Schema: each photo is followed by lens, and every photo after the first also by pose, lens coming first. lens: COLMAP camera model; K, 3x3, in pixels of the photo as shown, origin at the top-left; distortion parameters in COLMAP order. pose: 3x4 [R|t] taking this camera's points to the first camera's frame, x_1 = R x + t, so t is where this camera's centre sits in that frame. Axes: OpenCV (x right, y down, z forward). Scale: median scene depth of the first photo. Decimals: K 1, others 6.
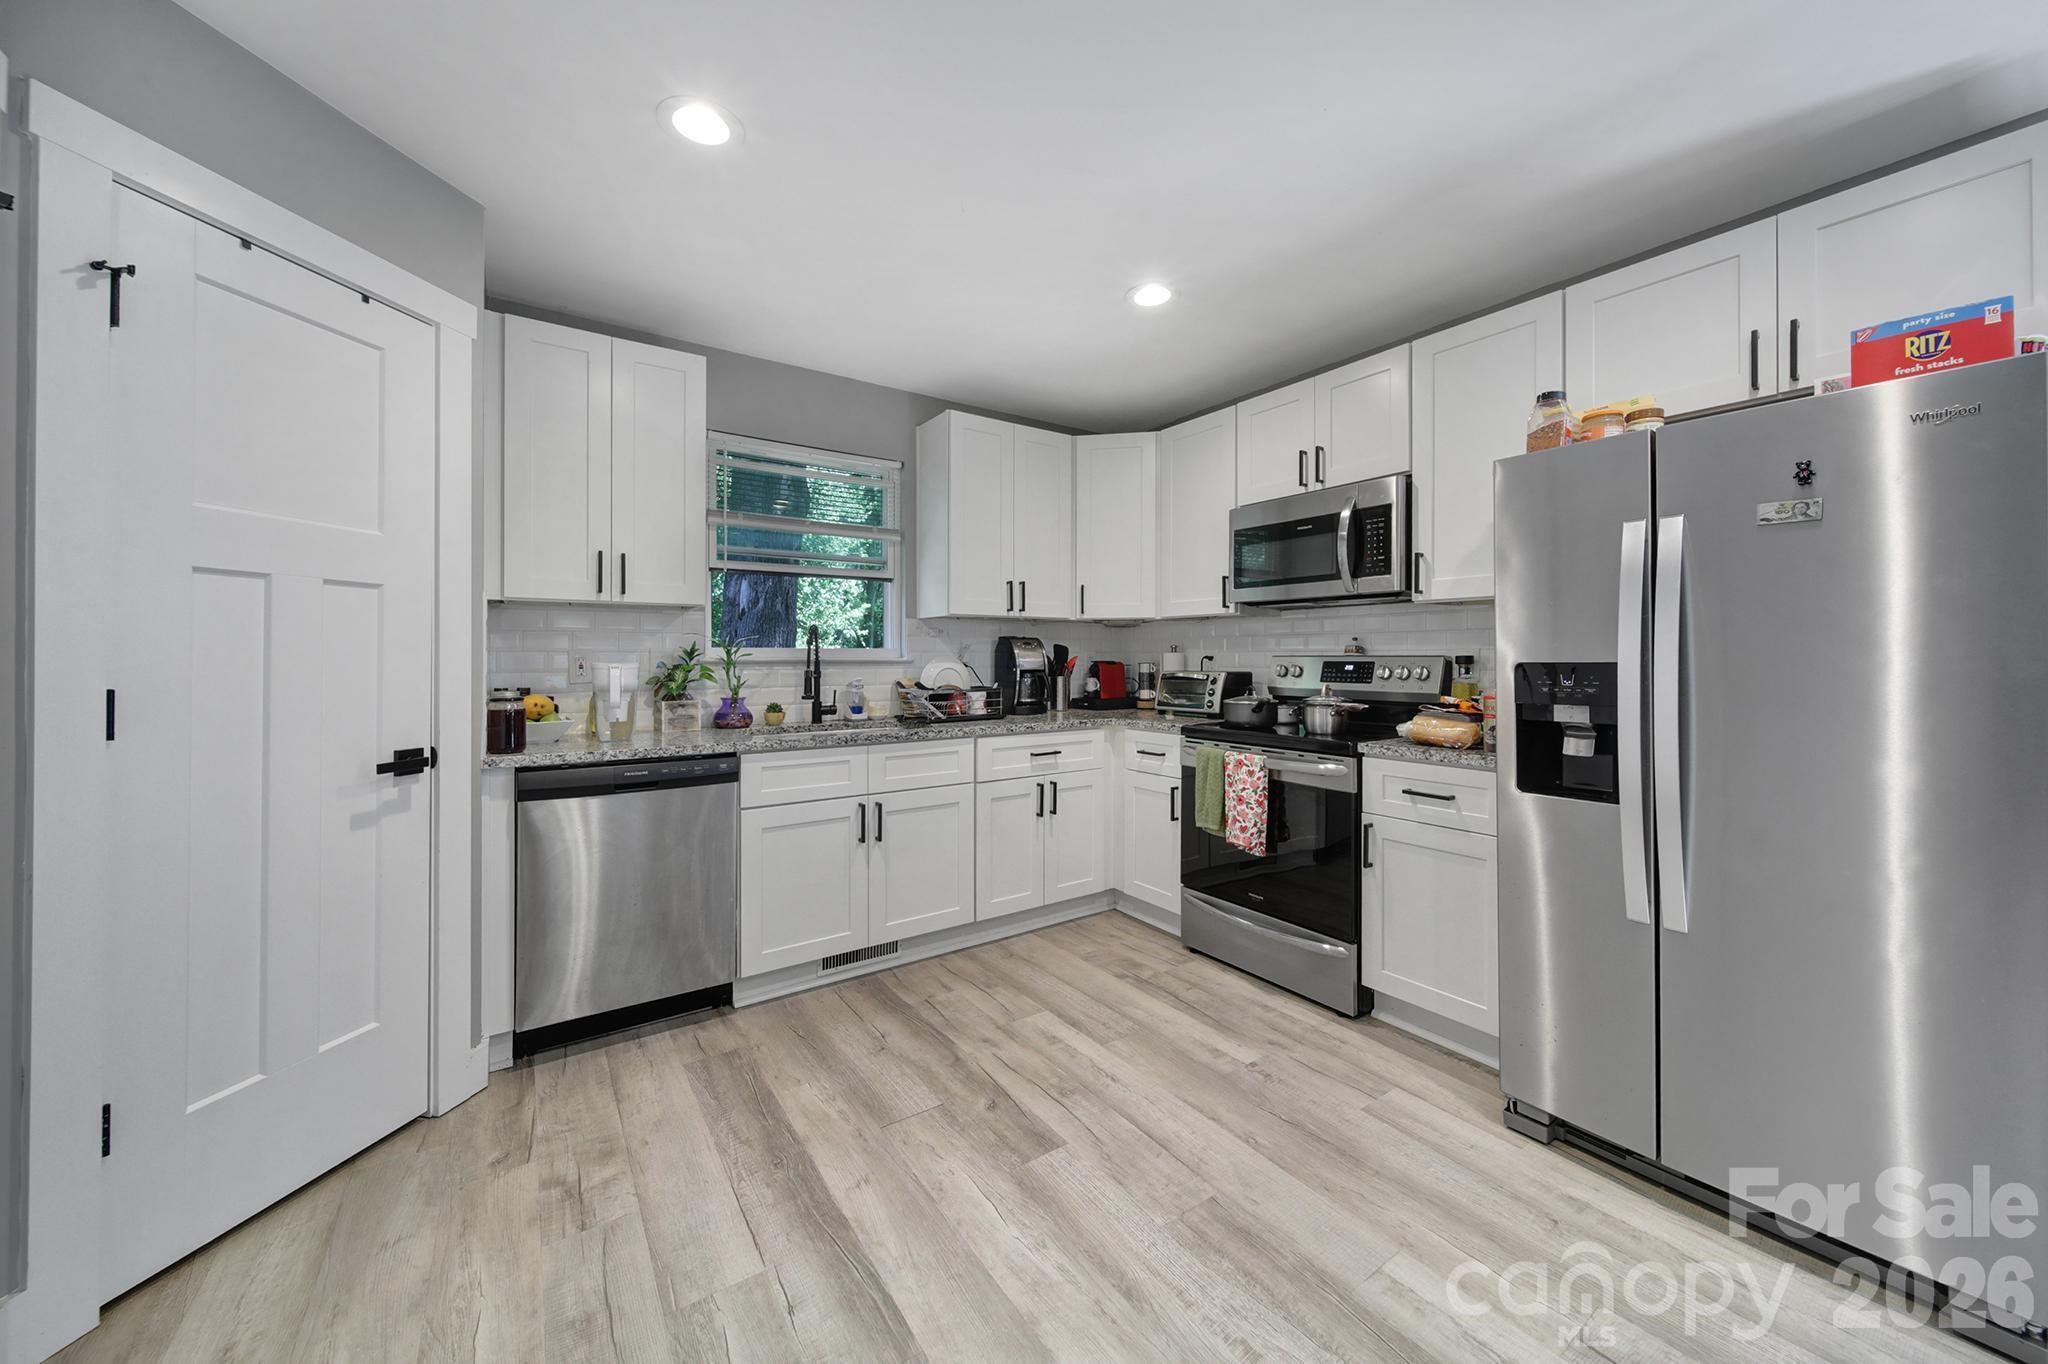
lens RADIAL K [[719.7, 0, 1018.9], [0, 719.7, 666.2], [0, 0, 1]] dist [-0.001960, -0.000462]
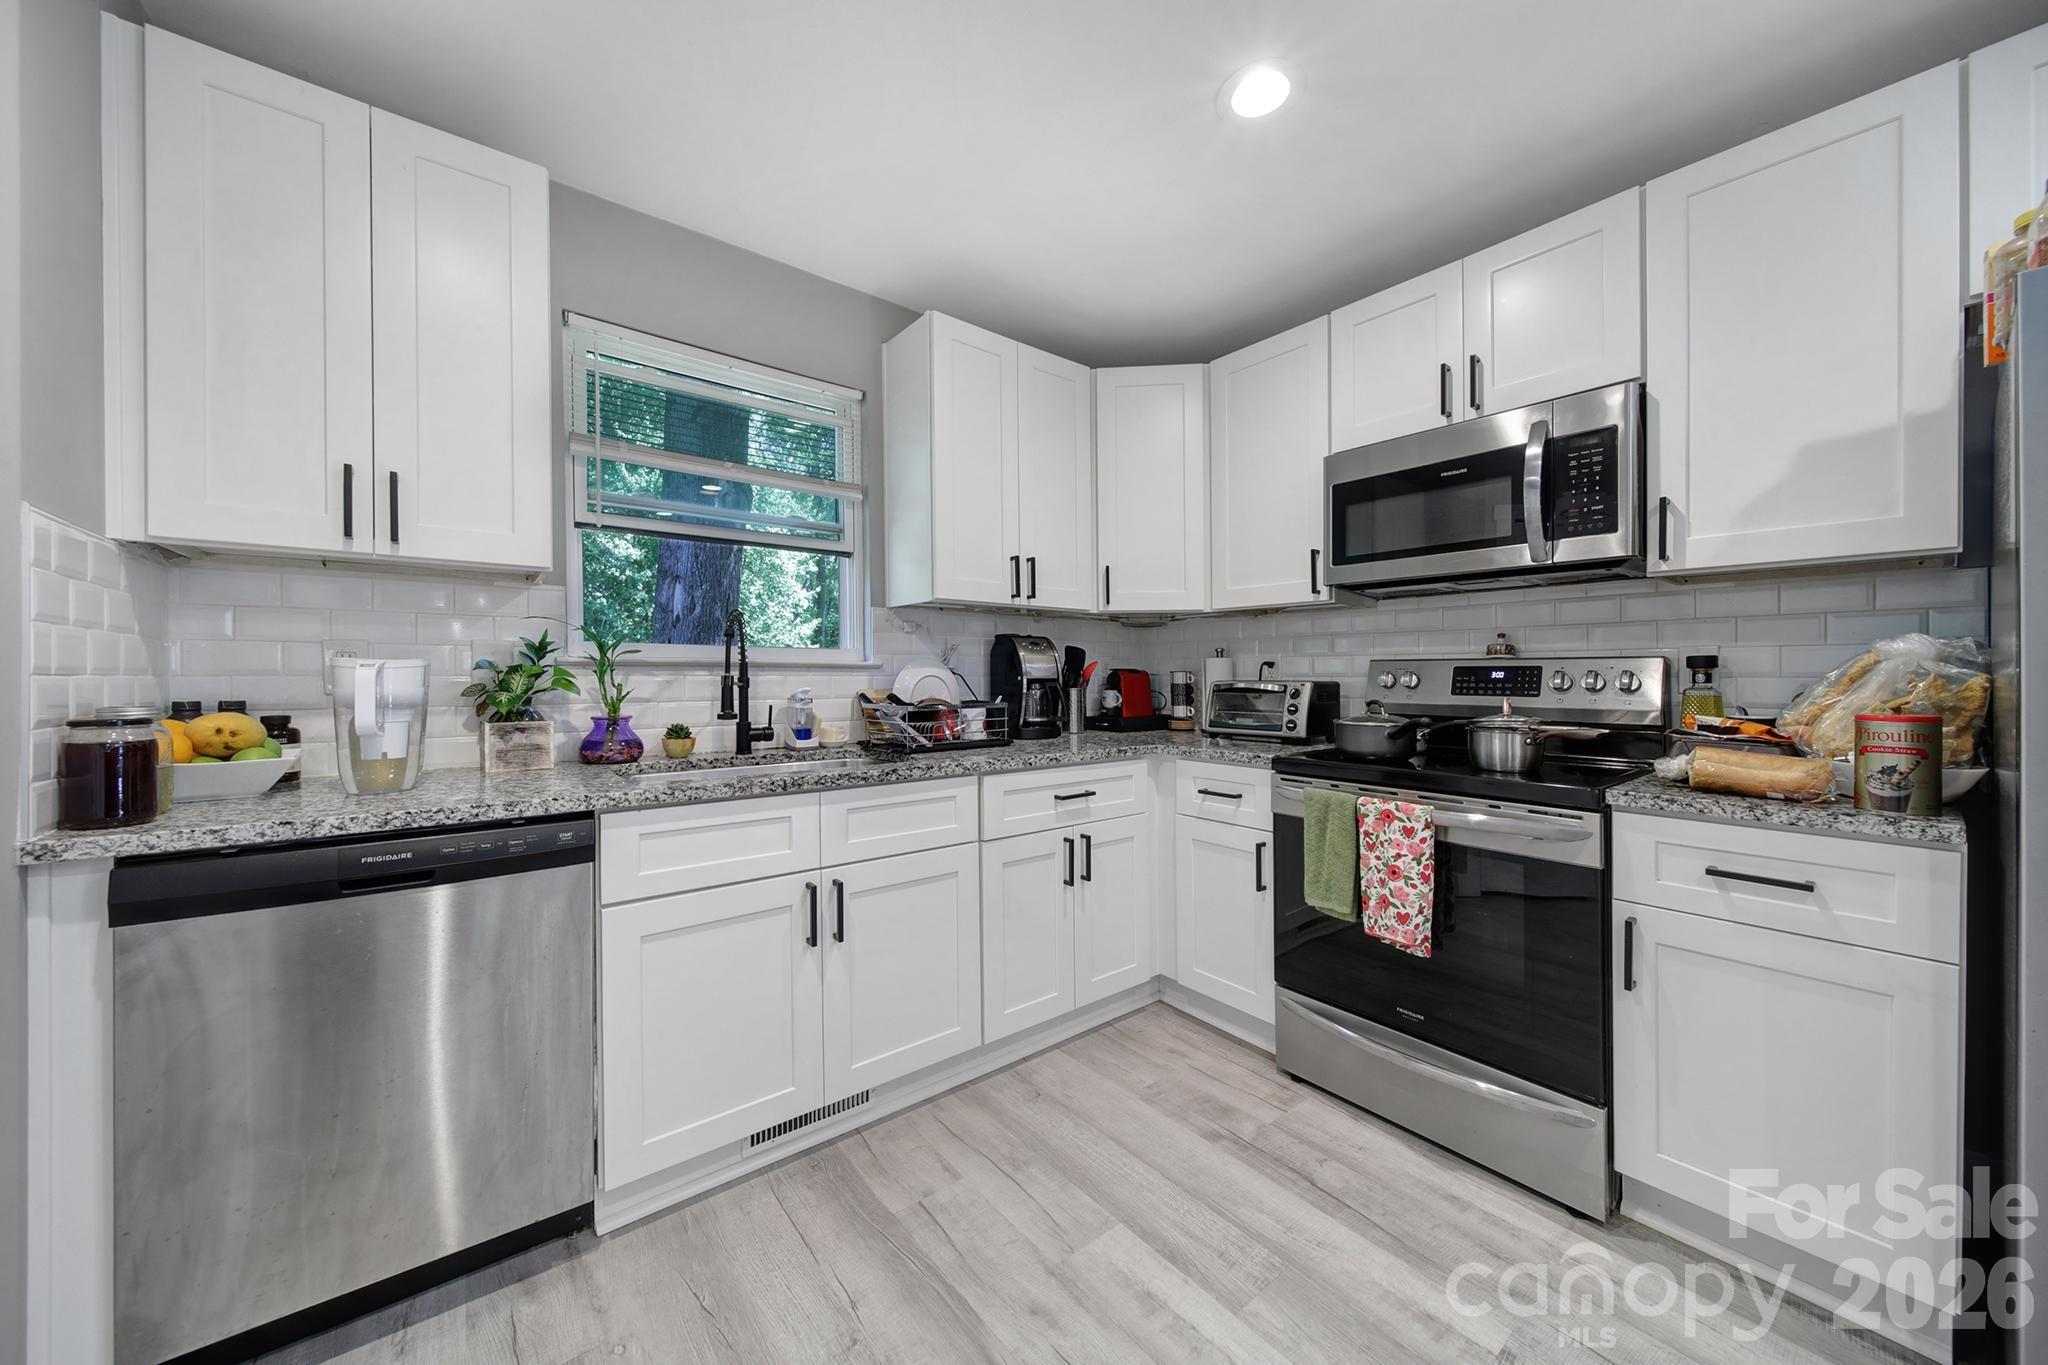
lens RADIAL K [[707.7, 0, 1019.1], [0, 707.7, 725.7], [0, 0, 1]] dist [-0.001907, -0.000137]
pose [[0.997694, -0.000734, 0.067865, -0.069518], [-0.003365, 0.998177, 0.060263, 0.011772], [-0.067785, -0.060352, 0.995873, 0.336382]]
